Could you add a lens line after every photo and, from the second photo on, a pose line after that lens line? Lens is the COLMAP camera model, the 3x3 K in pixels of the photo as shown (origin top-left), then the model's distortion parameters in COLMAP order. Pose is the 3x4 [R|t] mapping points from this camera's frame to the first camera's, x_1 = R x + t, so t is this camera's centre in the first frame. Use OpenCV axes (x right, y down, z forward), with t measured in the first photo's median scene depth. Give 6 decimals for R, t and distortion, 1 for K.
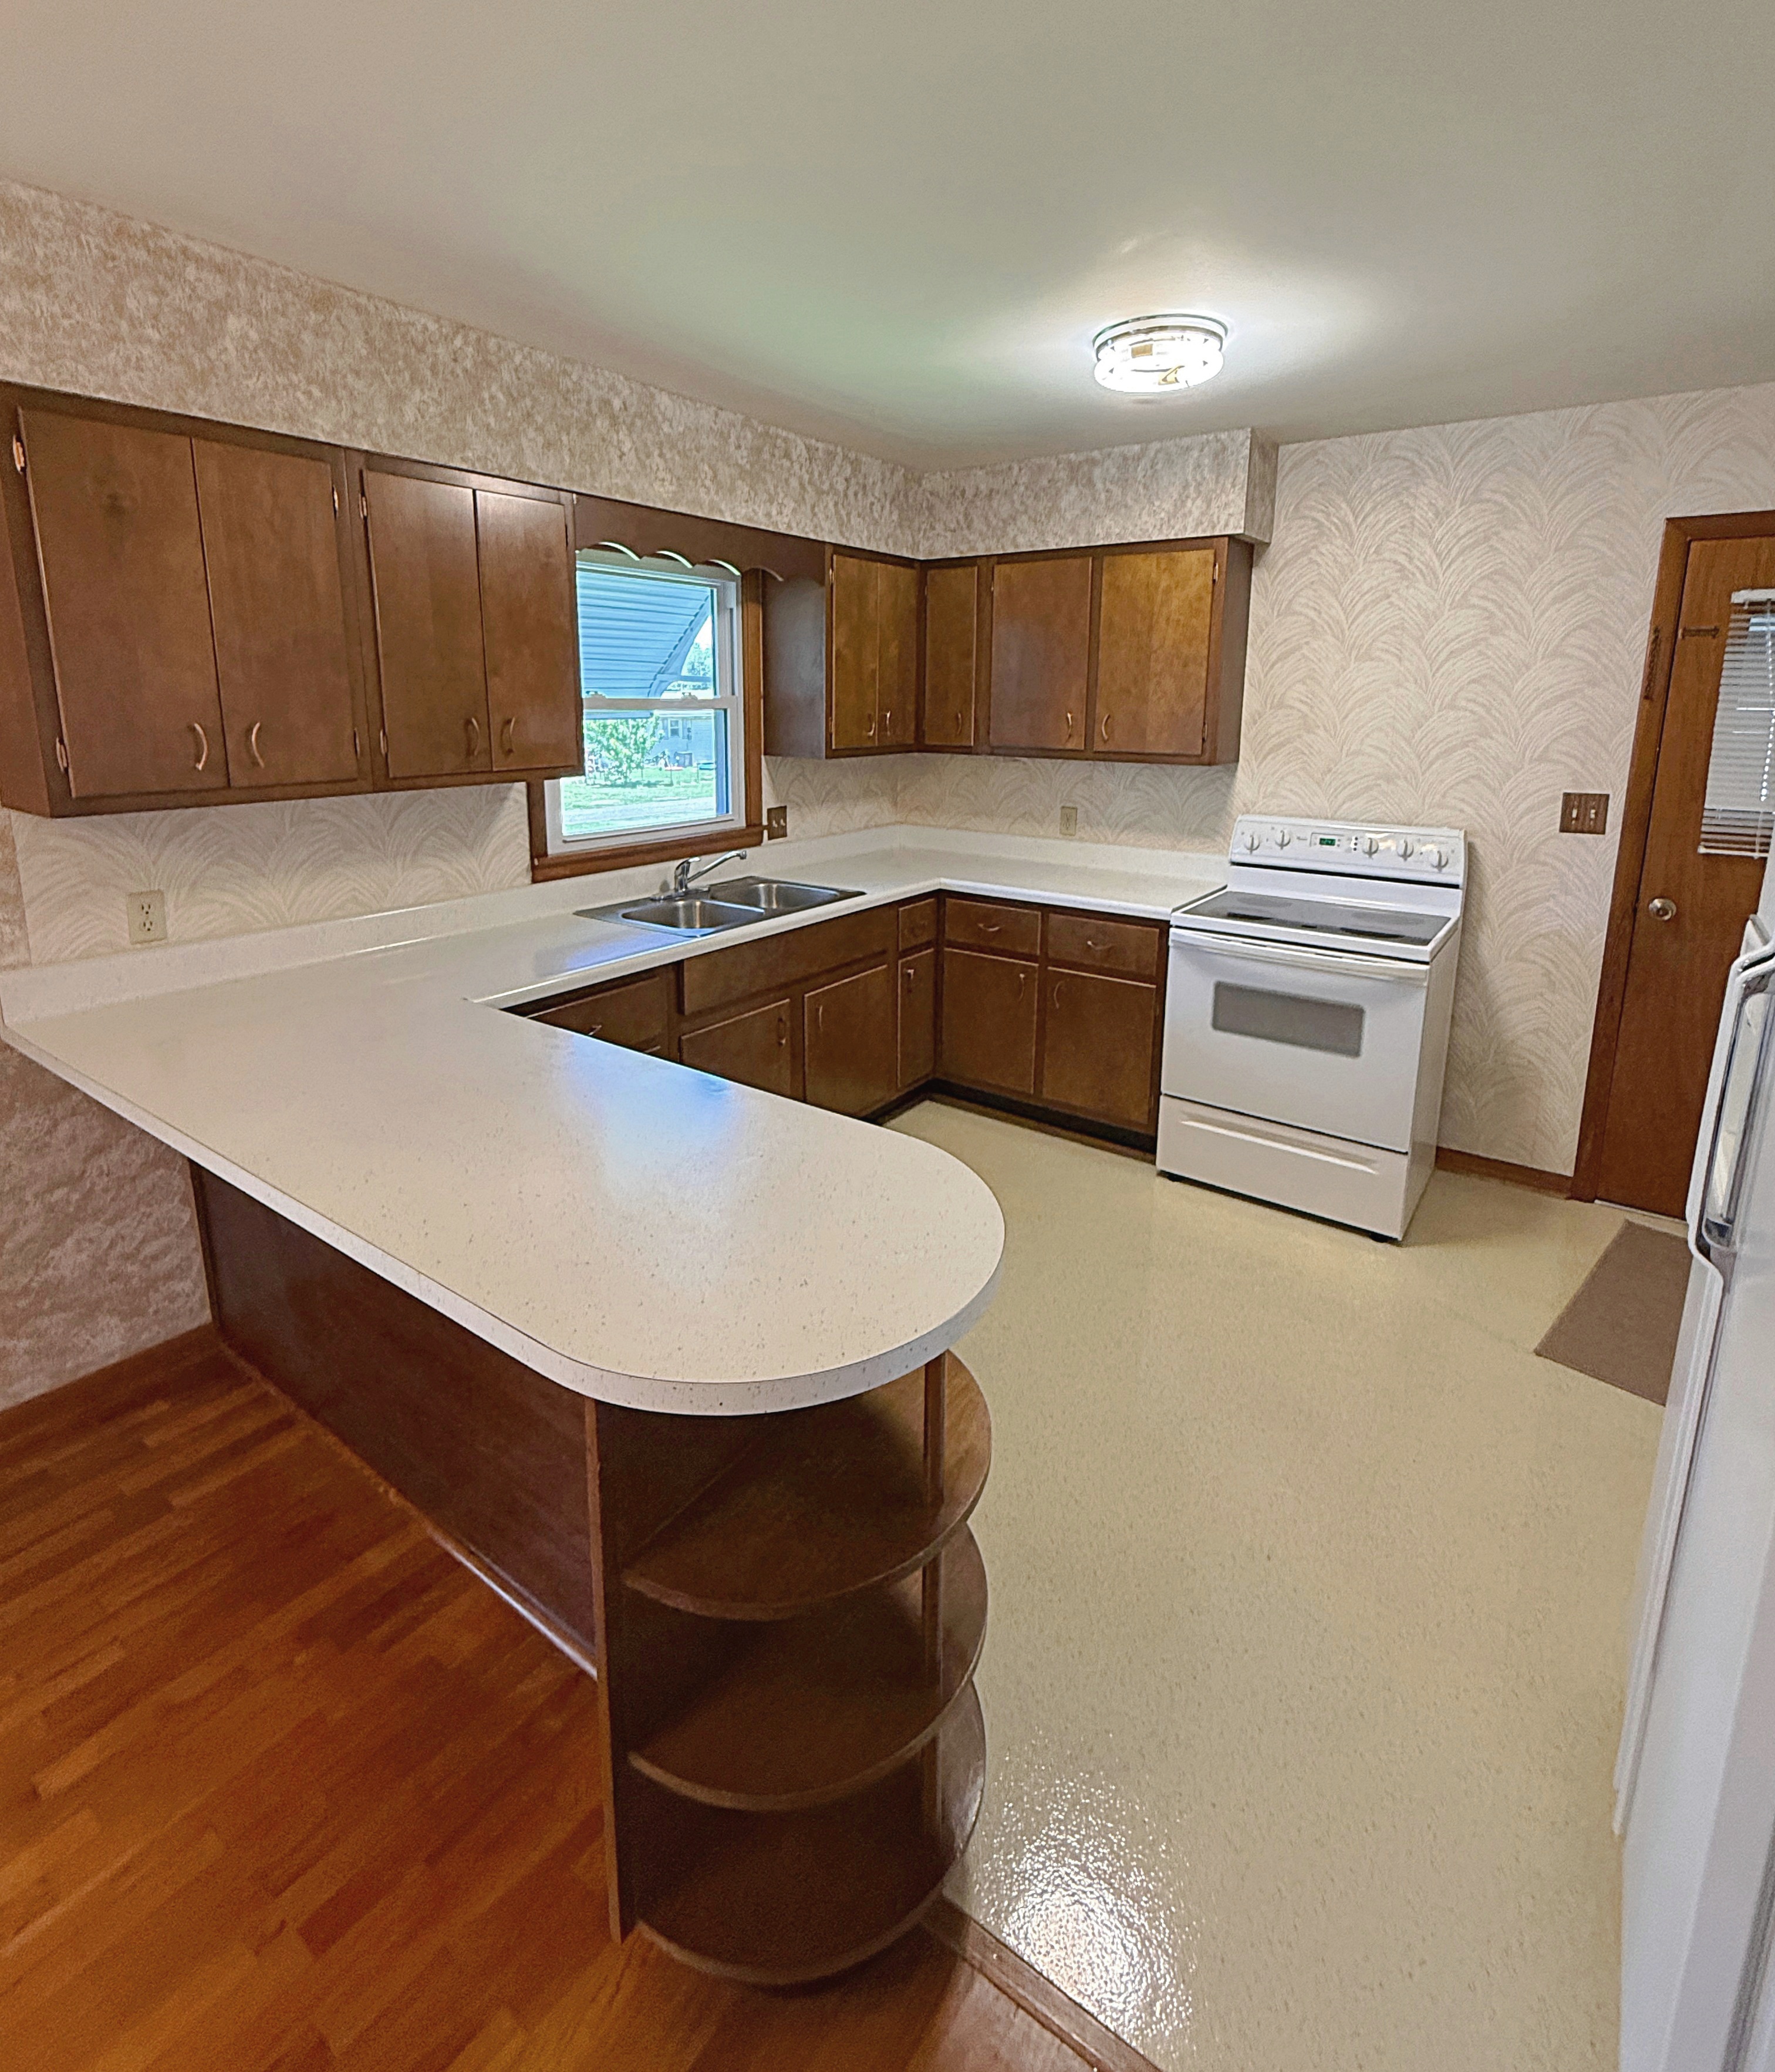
lens RADIAL K [[1019.0, 0, 890.4], [0, 1019.0, 882.7], [0, 0, 1]] dist [0.000424, 0.002412]
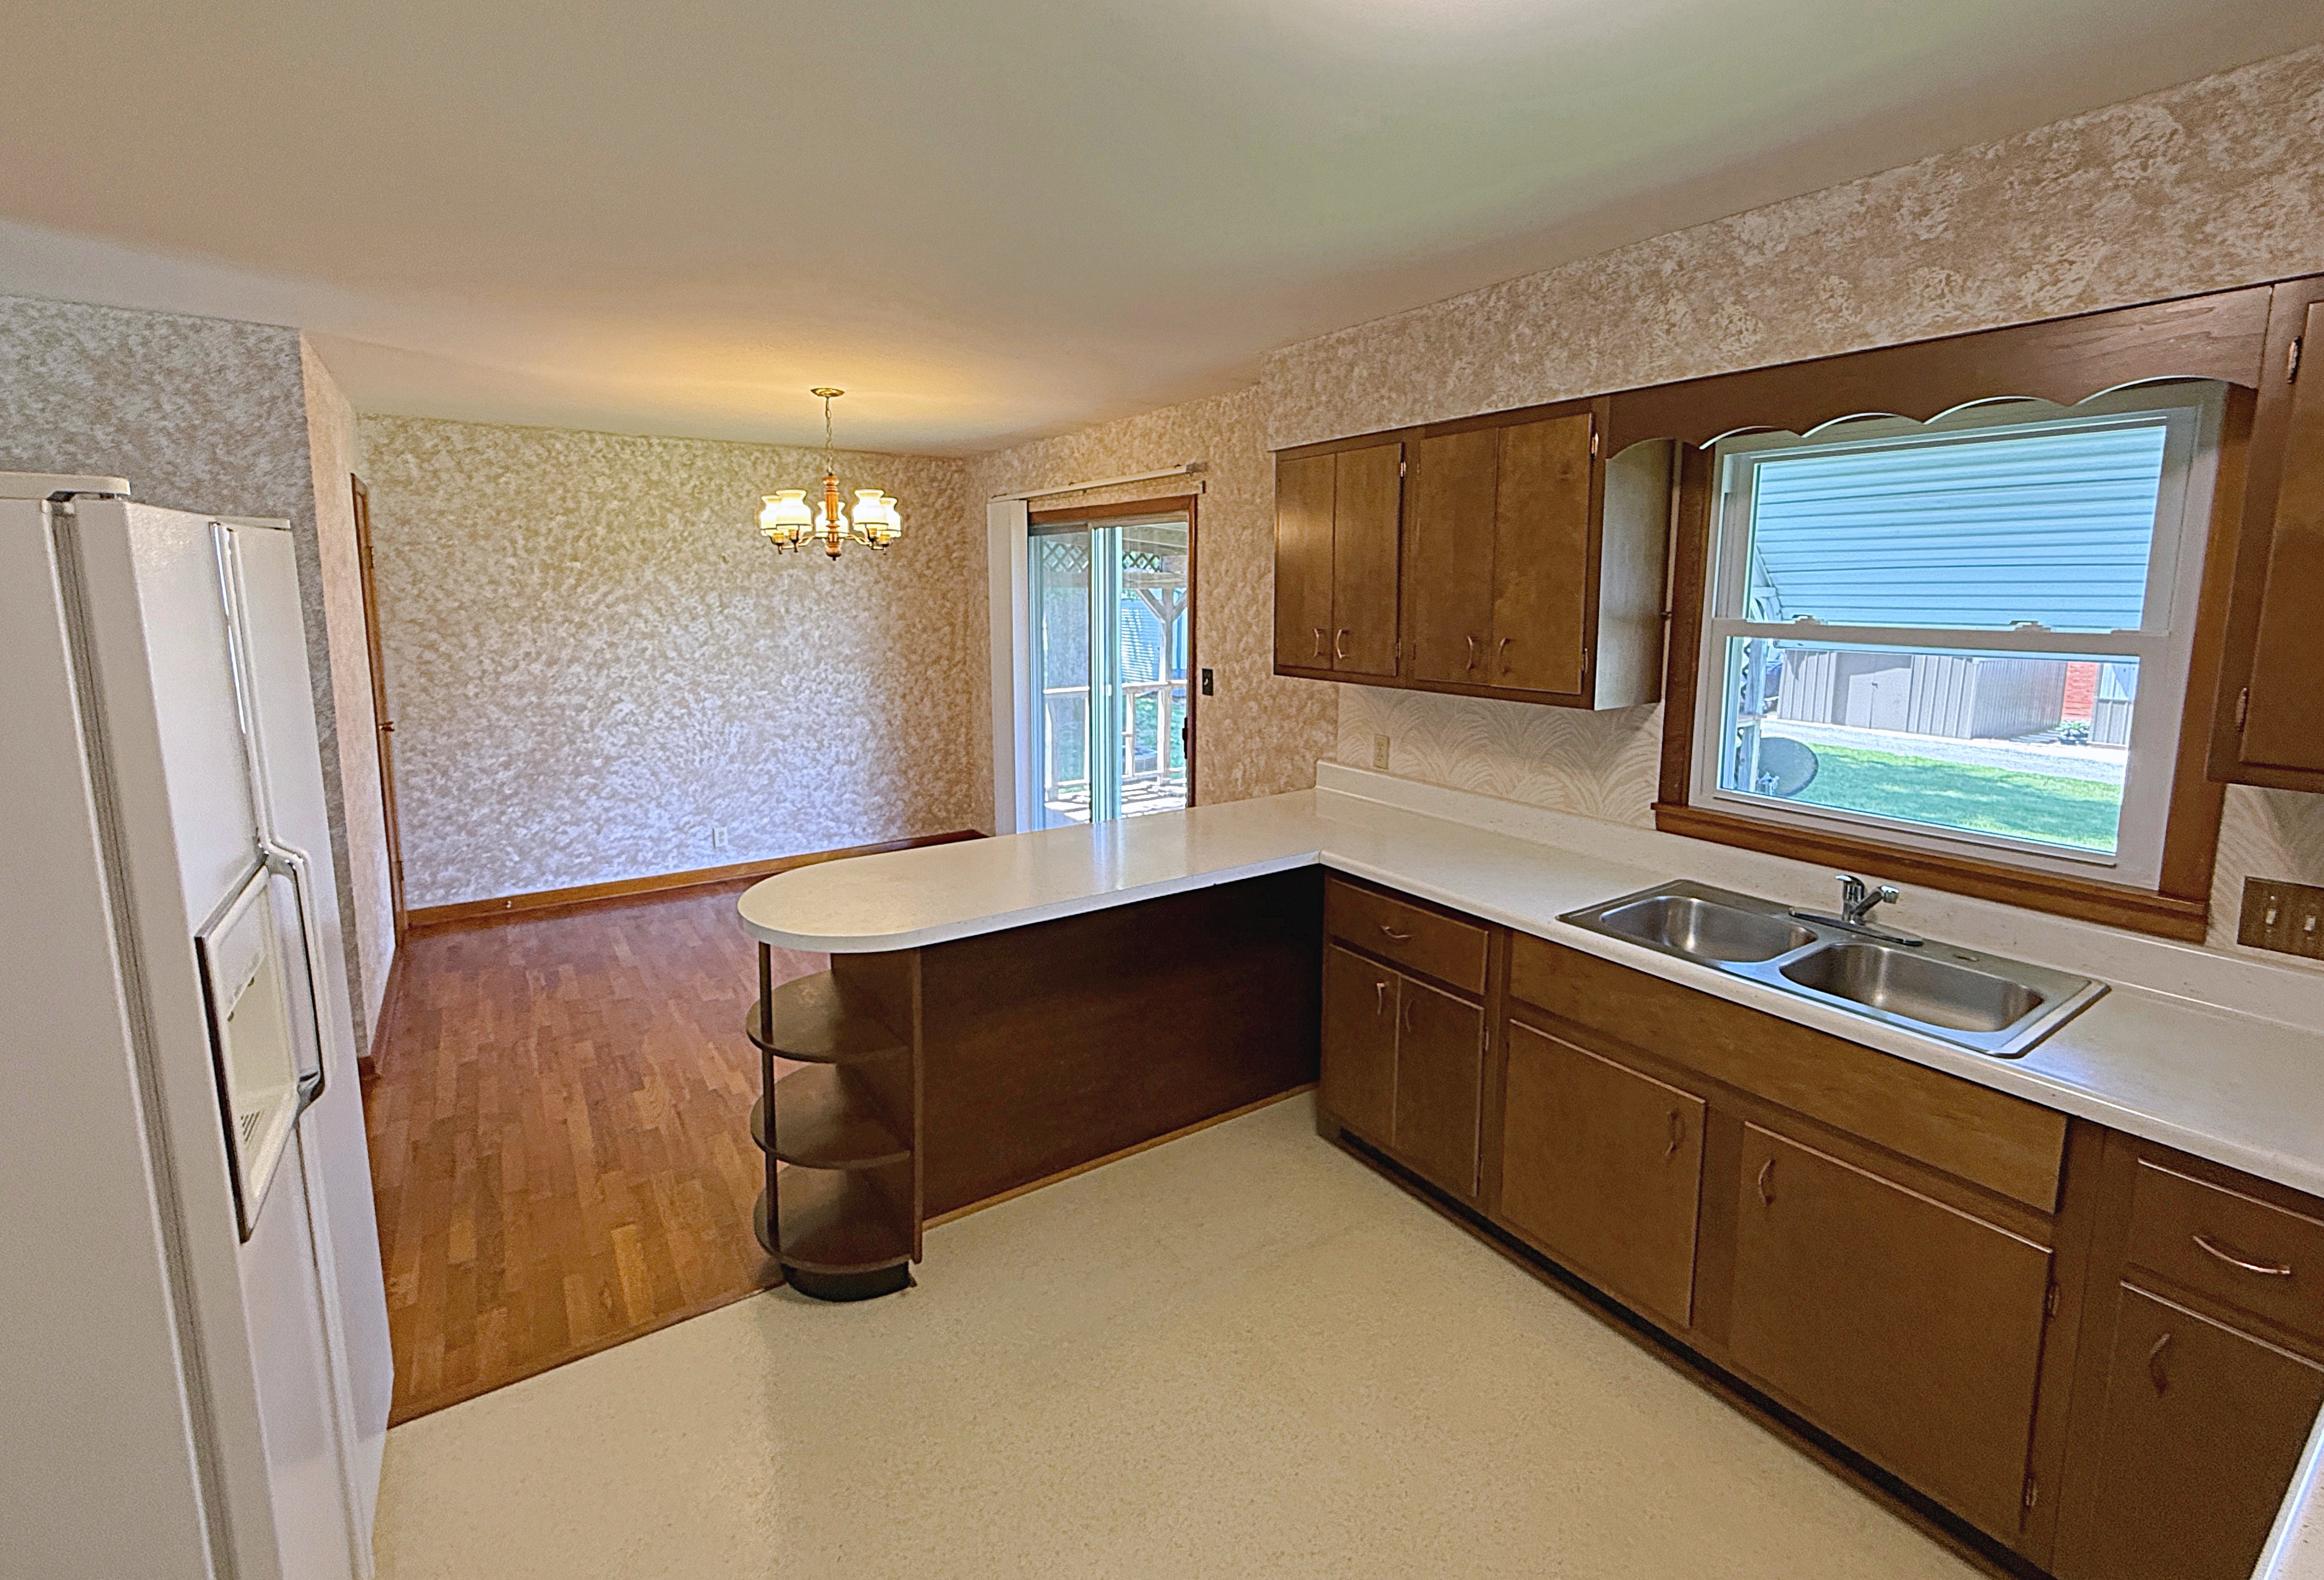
lens RADIAL K [[1003.0, 0, 1160.5], [0, 1003.0, 709.5], [0, 0, 1]] dist [-0.000420, 0.000852]
pose [[-0.352337, 0.105809, -0.929873, 0.549282], [-0.176966, 0.968131, 0.177216, -0.164504], [0.918989, 0.226996, -0.322384, 0.803584]]
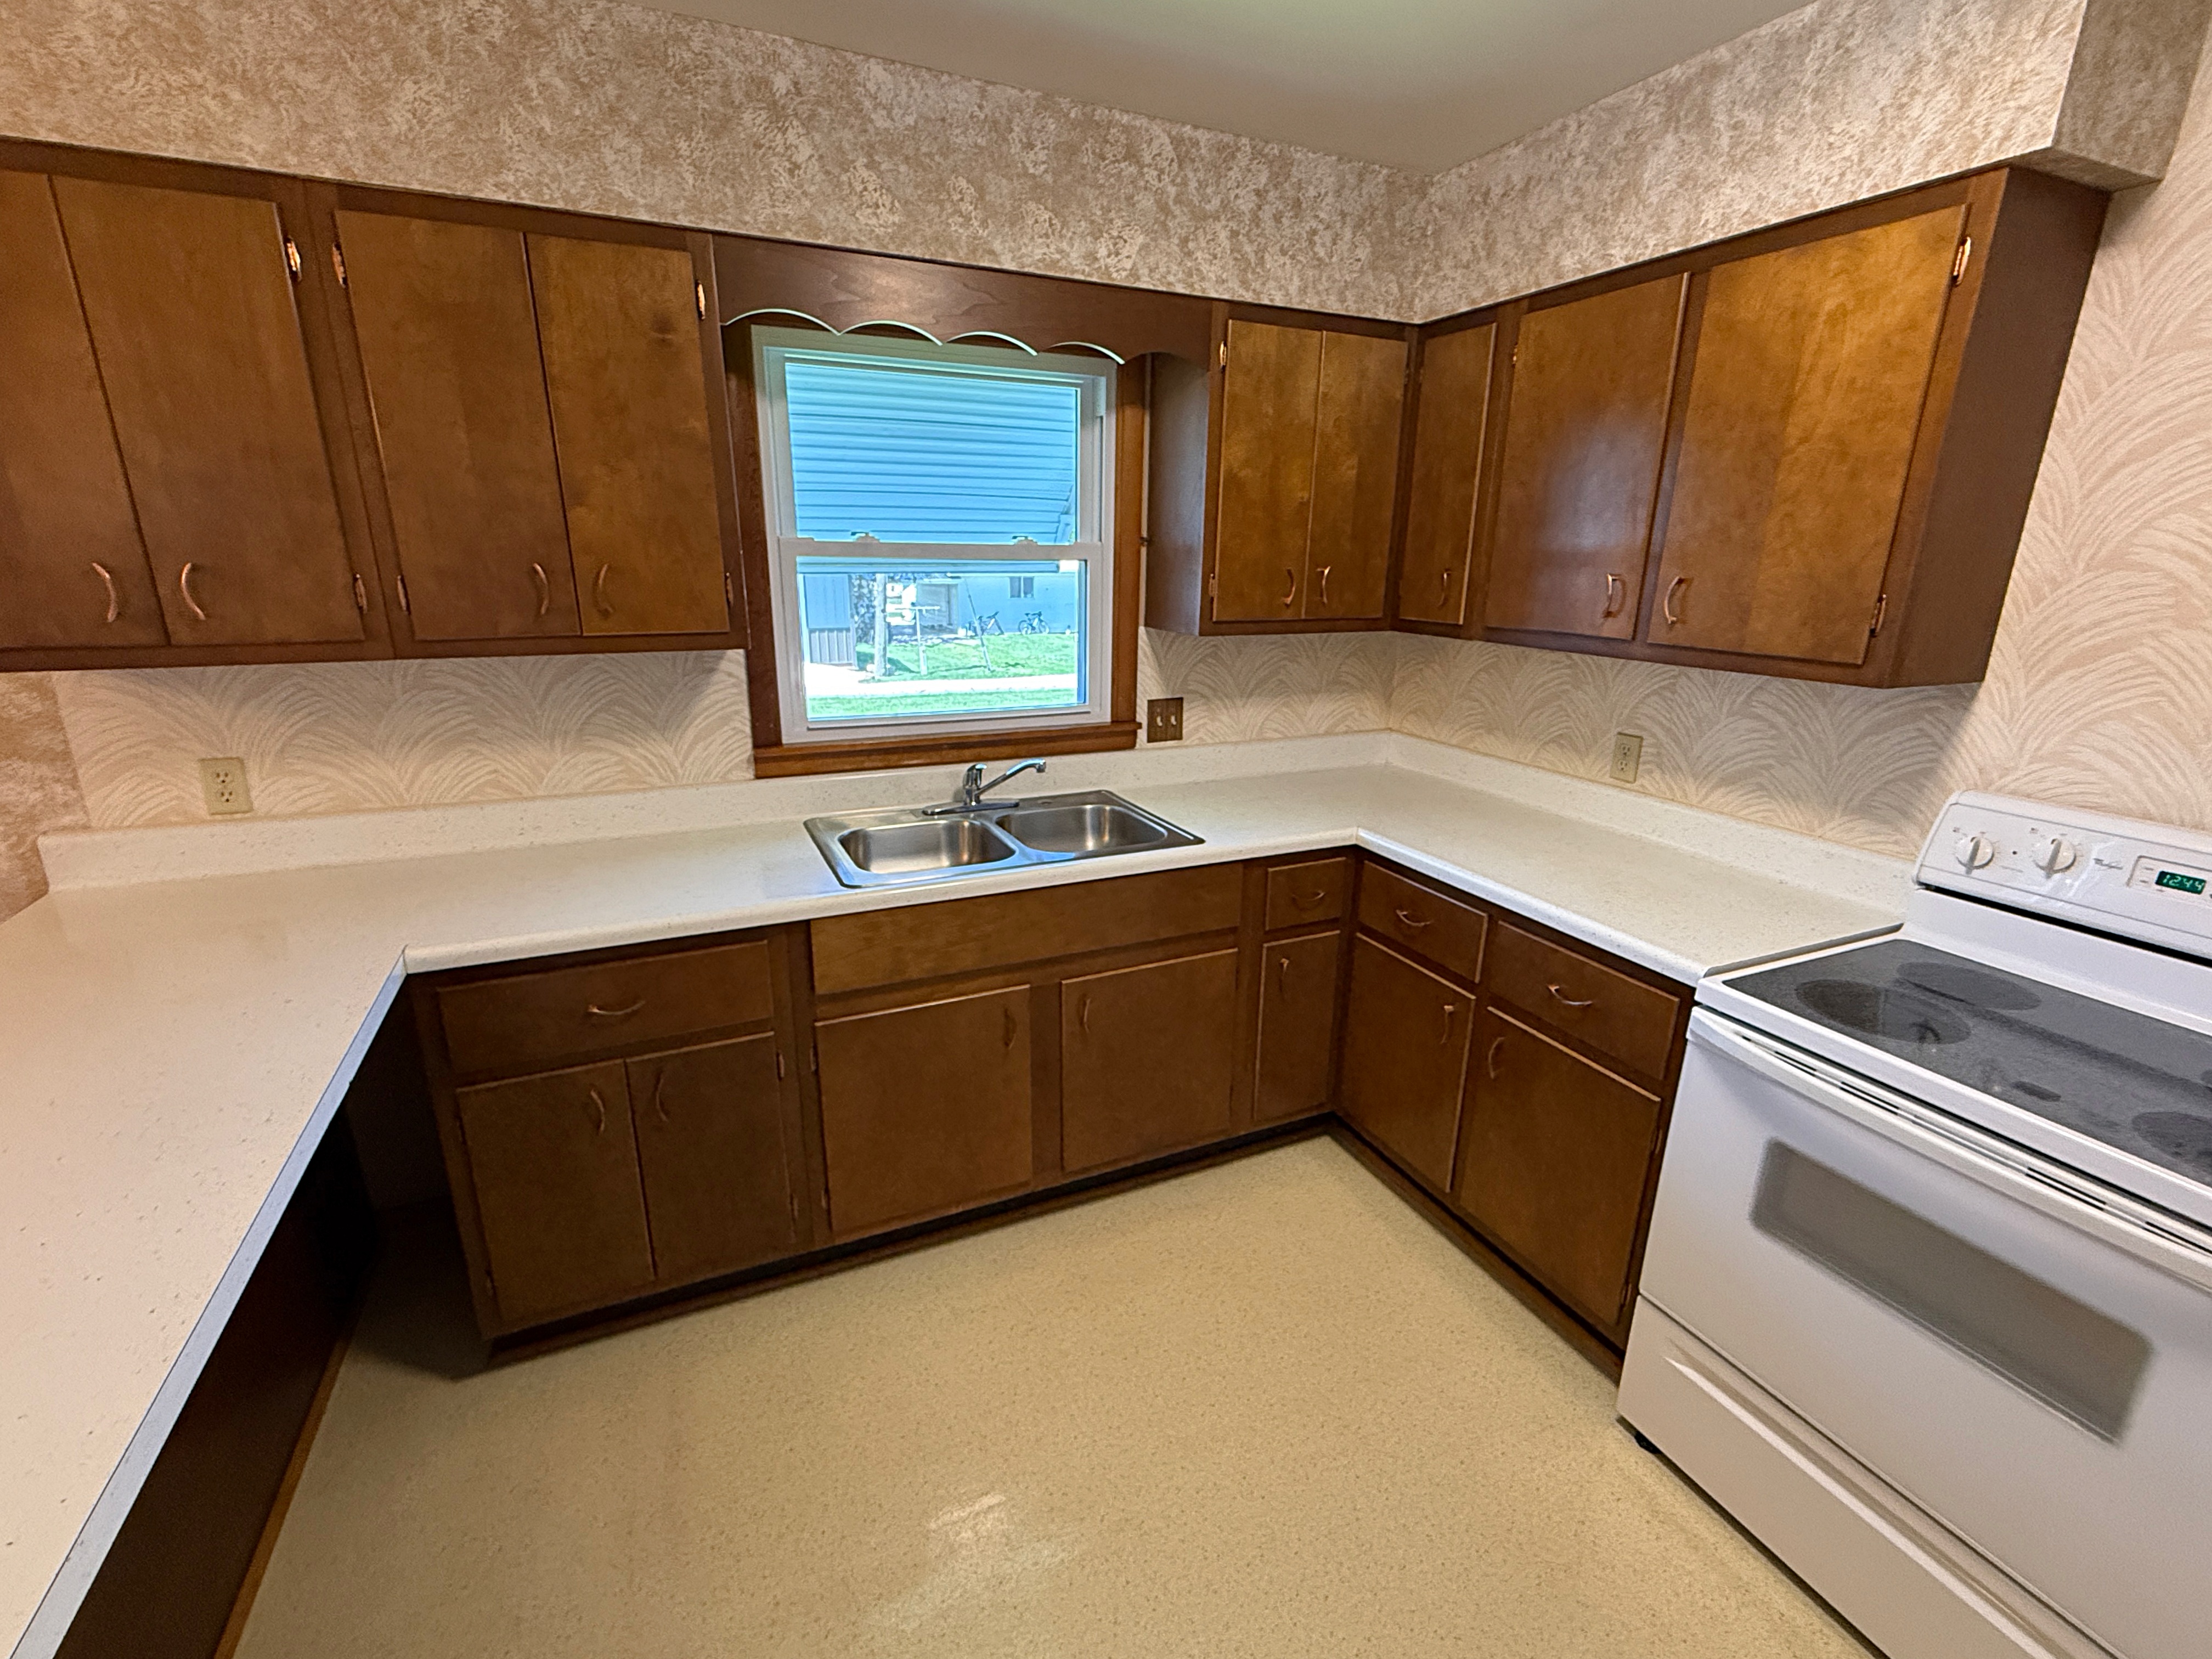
lens RADIAL K [[980.3, 0, 1103.9], [0, 980.3, 830.5], [0, 0, 1]] dist [-0.001248, 0.001125]
pose [[0.866376, 0.141549, -0.478913, 0.239998], [-0.096666, 0.988386, 0.117256, -0.070308], [0.489948, -0.055293, 0.869996, 0.433238]]
